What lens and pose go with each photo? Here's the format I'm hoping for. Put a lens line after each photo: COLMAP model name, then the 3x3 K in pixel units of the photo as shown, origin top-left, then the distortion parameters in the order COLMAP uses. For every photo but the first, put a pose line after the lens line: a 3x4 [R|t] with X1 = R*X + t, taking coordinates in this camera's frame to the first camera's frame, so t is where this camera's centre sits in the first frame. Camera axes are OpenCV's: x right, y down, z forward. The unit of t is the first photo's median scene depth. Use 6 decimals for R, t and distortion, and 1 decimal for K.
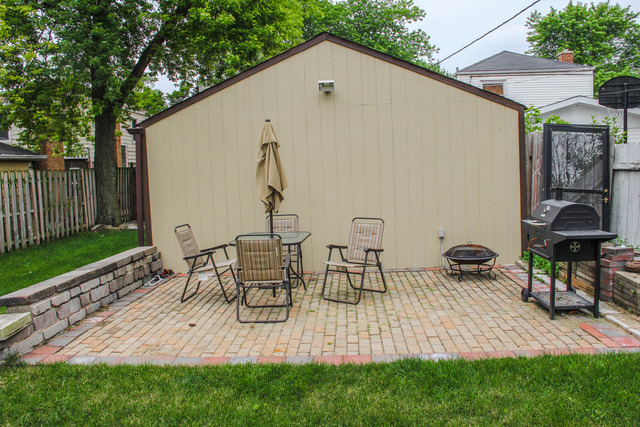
lens RADIAL K [[527.6, 0, 320.0], [0, 527.6, 213.5], [0, 0, 1]] dist [-0.176534, 0.130252]
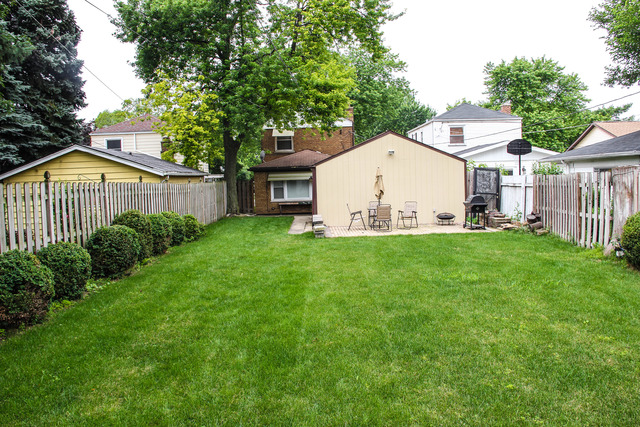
lens RADIAL K [[527.6, 0, 320.0], [0, 527.6, 213.5], [0, 0, 1]] dist [-0.176534, 0.130252]
pose [[0.998008, 0.007707, 0.062610, -0.115809], [-0.006400, 0.999758, -0.021053, 0.027172], [-0.062757, 0.020610, 0.997816, -0.361386]]
